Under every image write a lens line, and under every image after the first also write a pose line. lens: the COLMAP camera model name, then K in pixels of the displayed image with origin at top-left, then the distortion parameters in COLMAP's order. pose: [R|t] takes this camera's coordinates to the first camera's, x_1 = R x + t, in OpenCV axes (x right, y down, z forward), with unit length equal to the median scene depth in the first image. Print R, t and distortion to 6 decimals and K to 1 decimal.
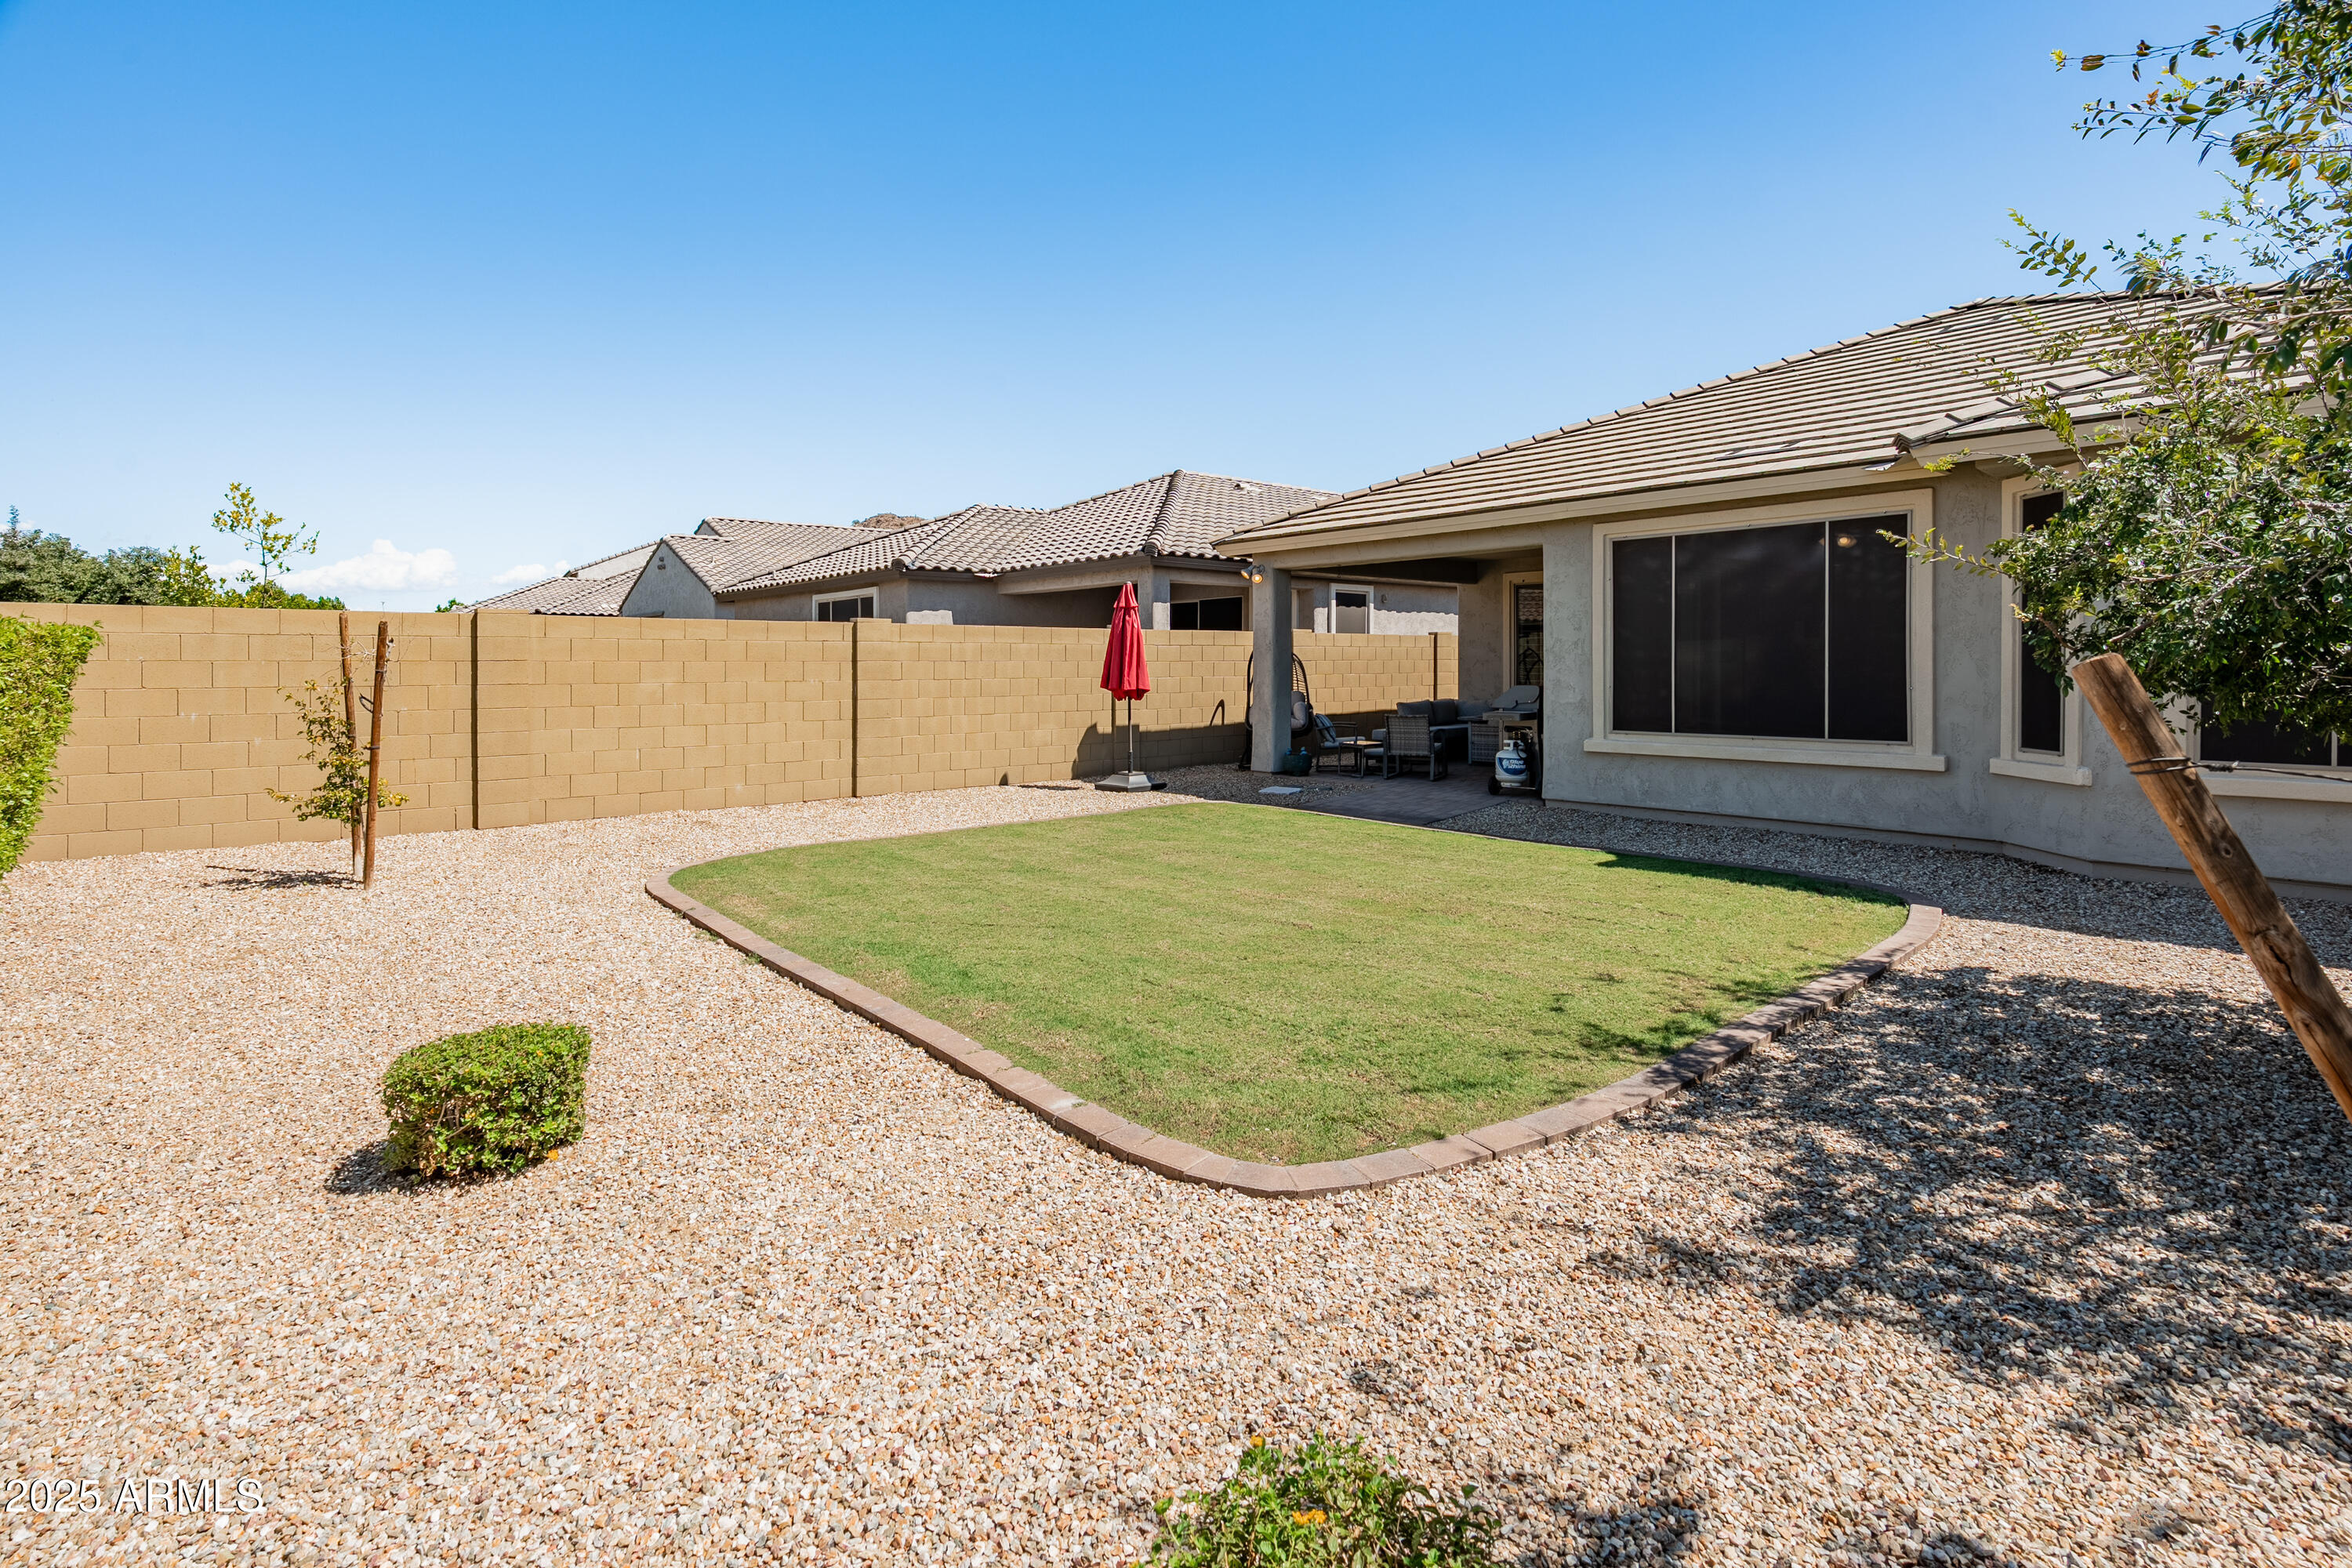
lens RADIAL K [[1106.5, 0, 1164.0], [0, 1106.5, 658.7], [0, 0, 1]] dist [-0.009722, 0.001629]
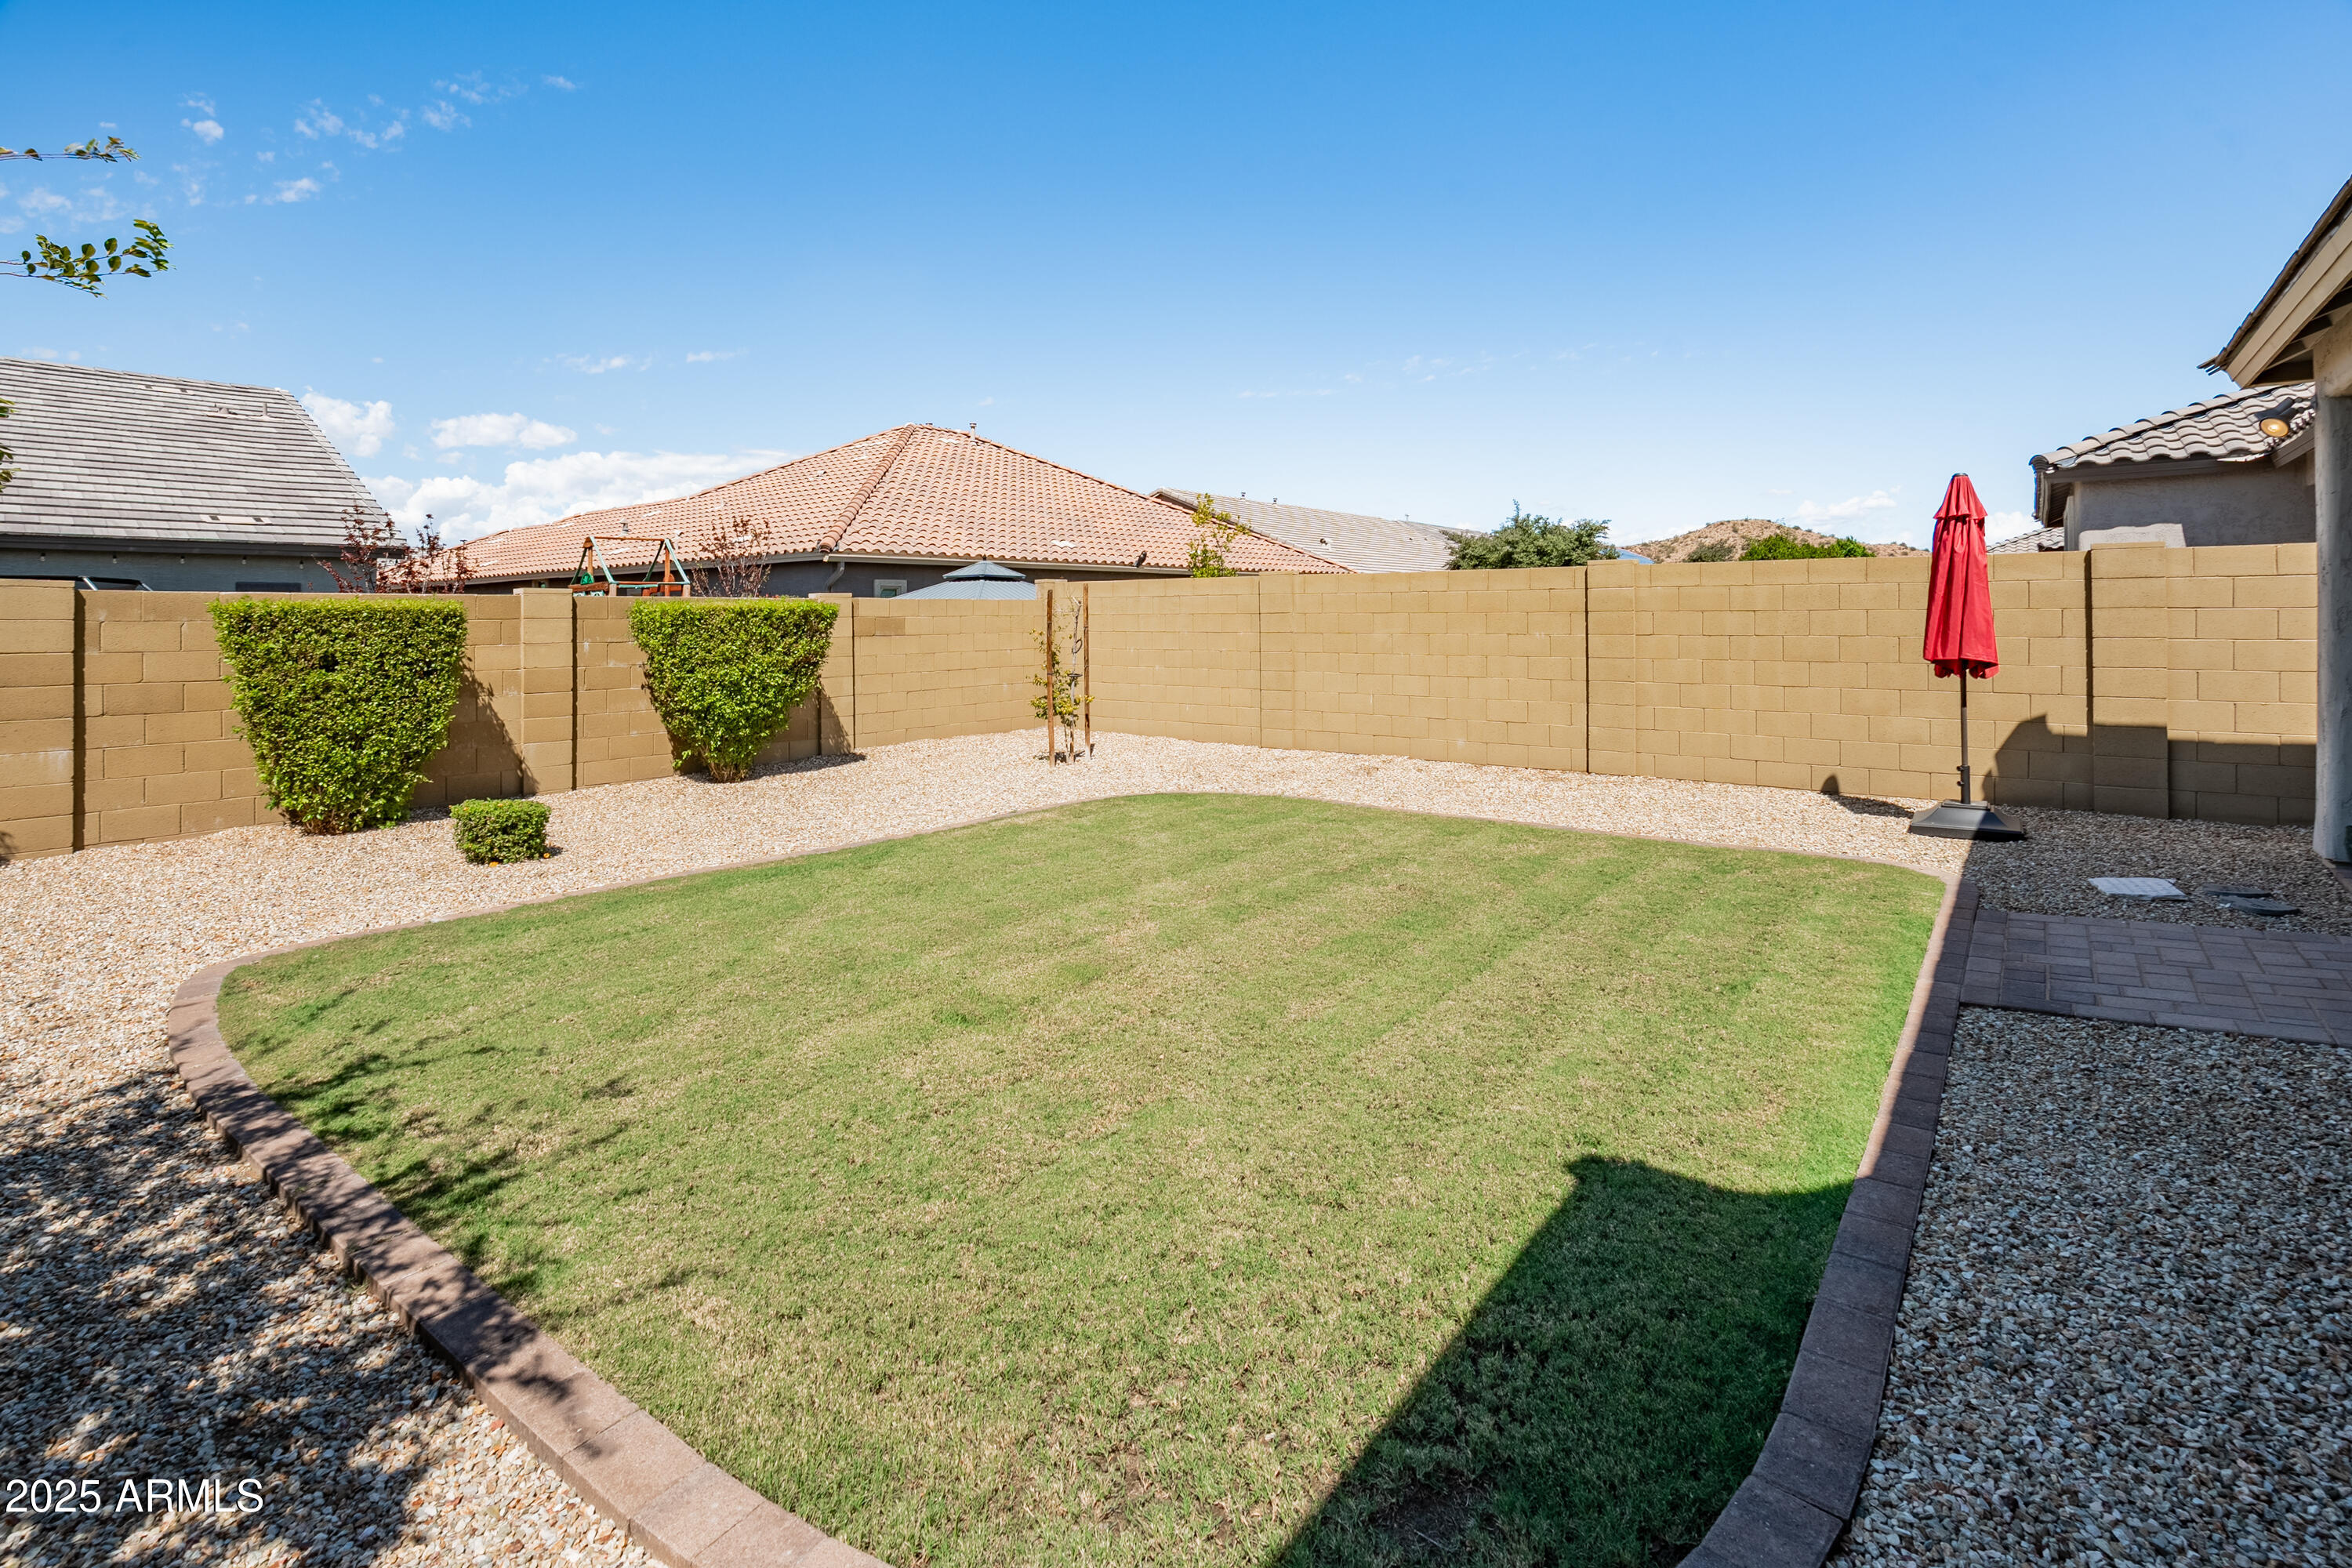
lens RADIAL K [[1106.5, 0, 1164.0], [0, 1106.5, 658.7], [0, 0, 1]] dist [-0.009722, 0.001629]
pose [[0.200856, 0.039985, -0.978804, 0.524925], [0.011740, 0.998997, 0.043219, -0.002314], [0.979550, -0.020172, 0.200185, 0.567766]]
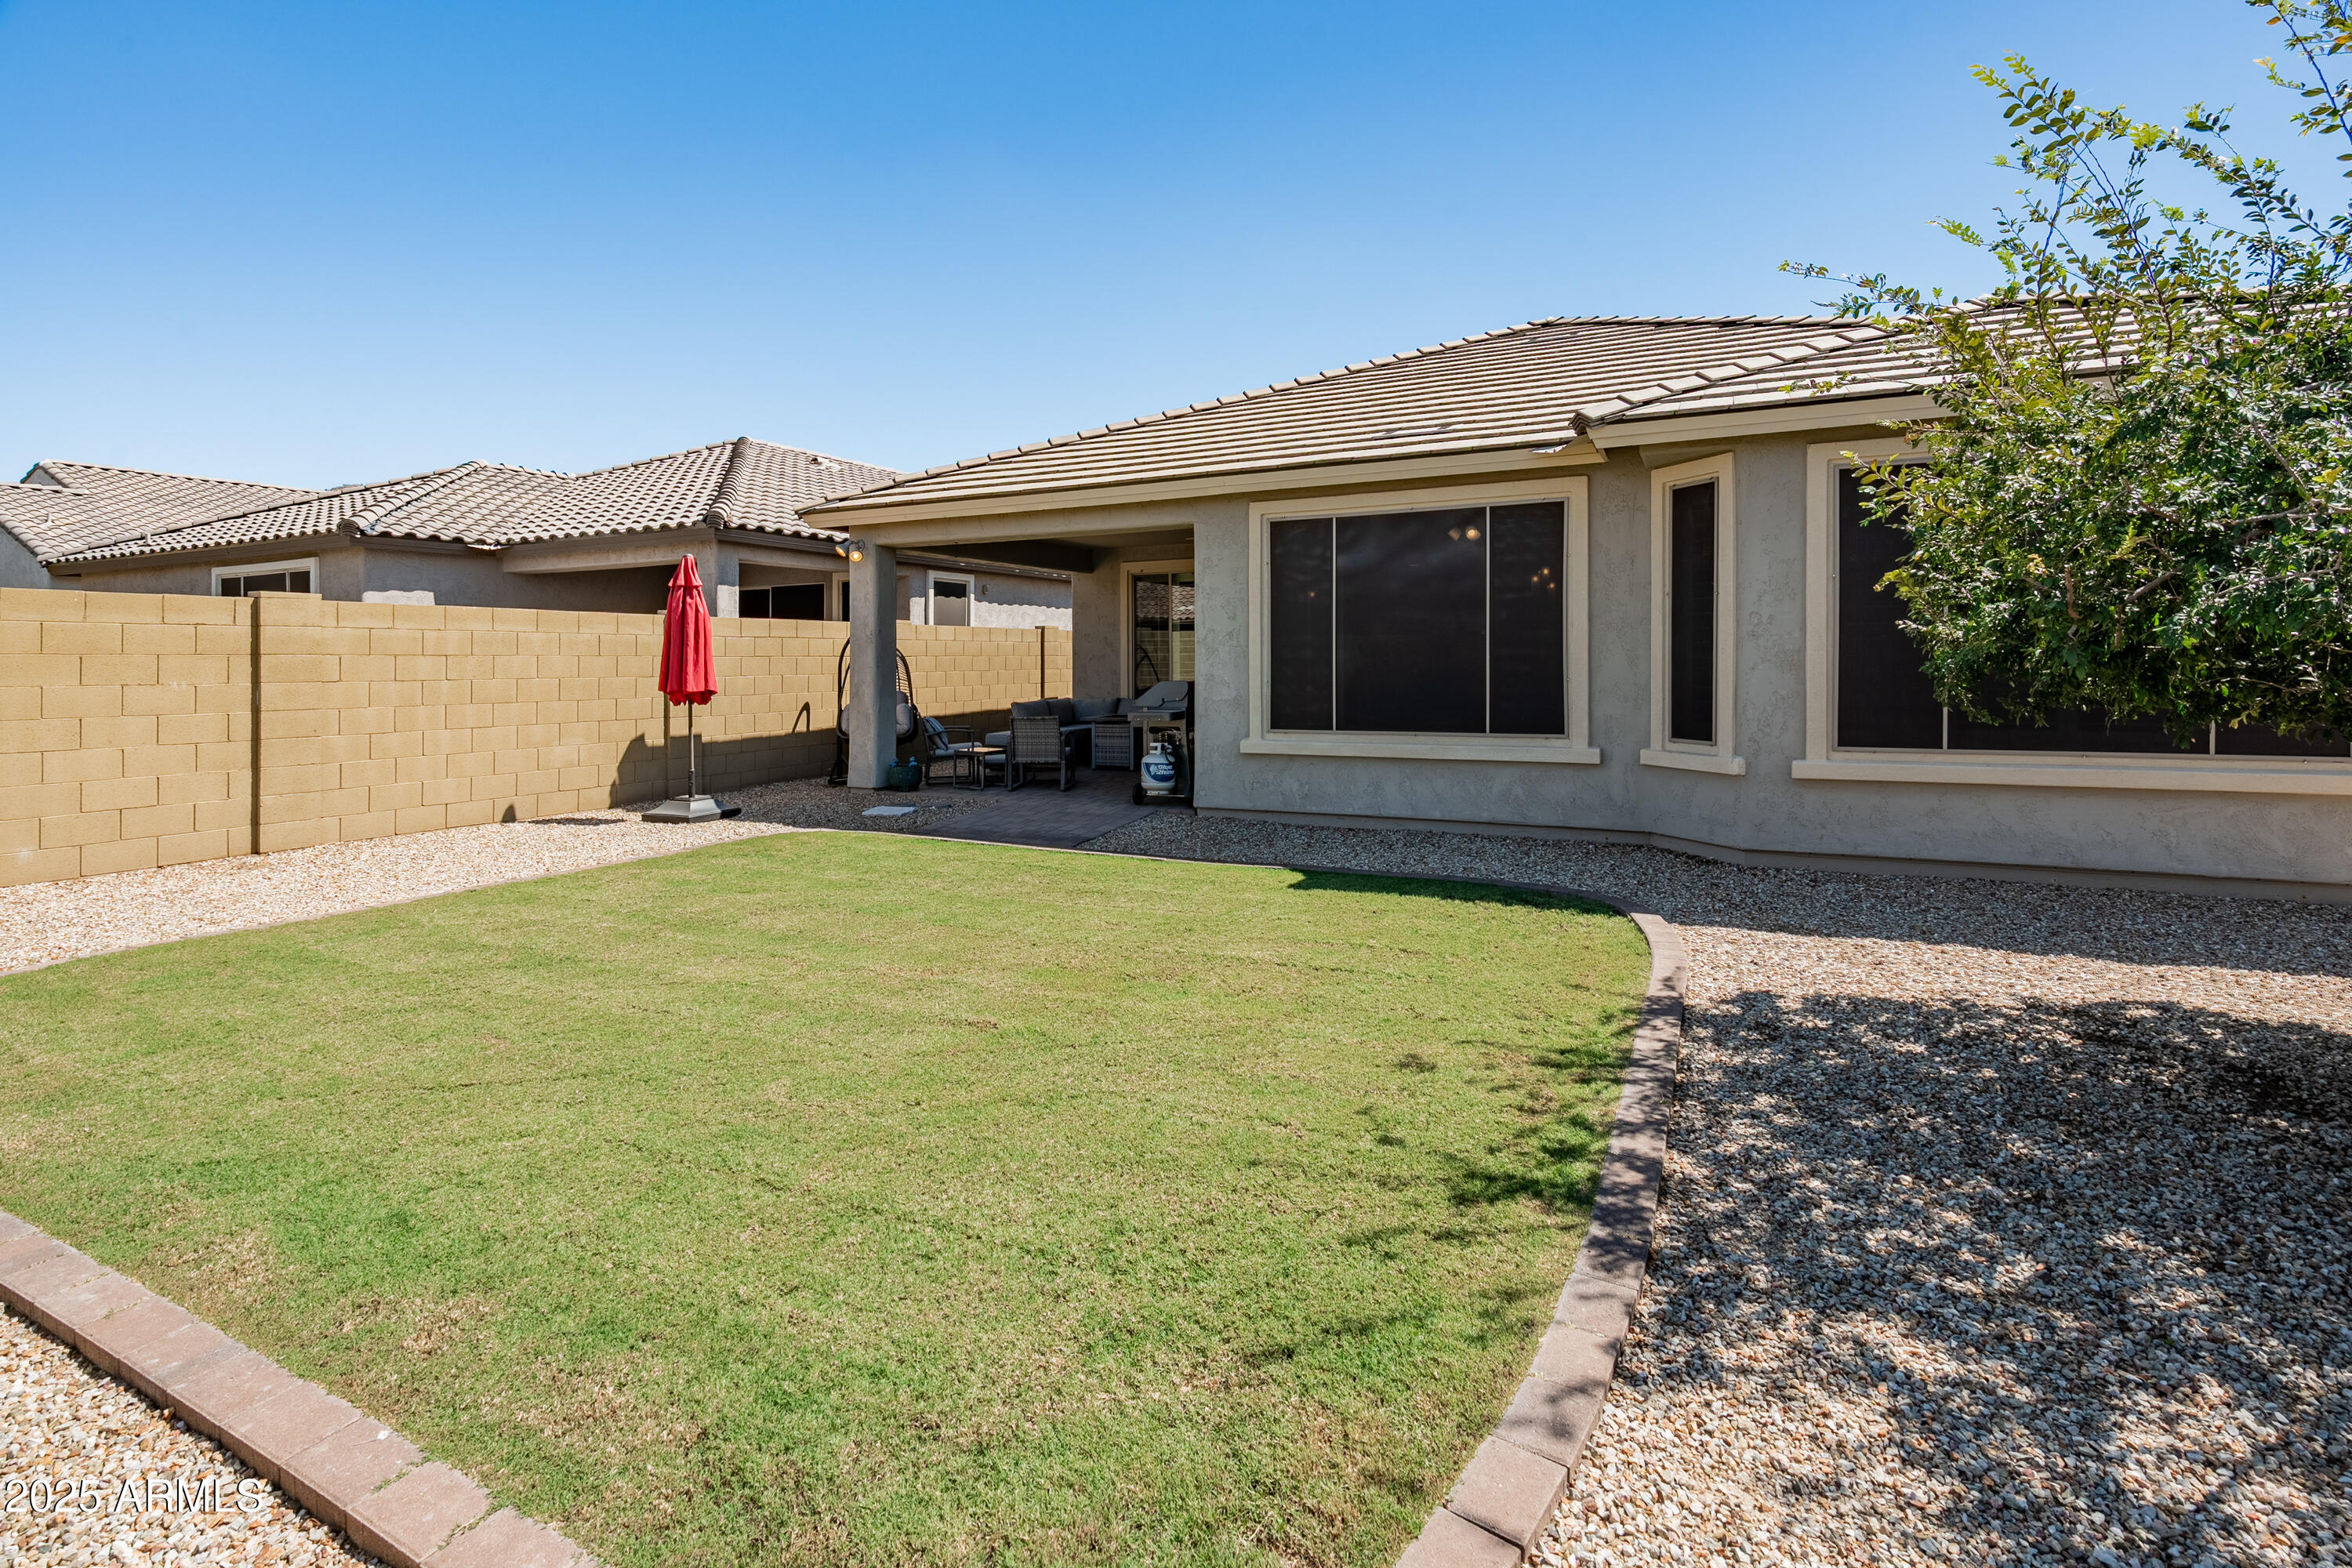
lens RADIAL K [[1106.5, 0, 1164.0], [0, 1106.5, 658.7], [0, 0, 1]] dist [-0.009722, 0.001629]
pose [[0.926260, -0.001277, 0.376882, -0.018360], [0.001138, 0.999999, 0.000591, 0.005515], [-0.376882, -0.000118, 0.926261, 0.177130]]
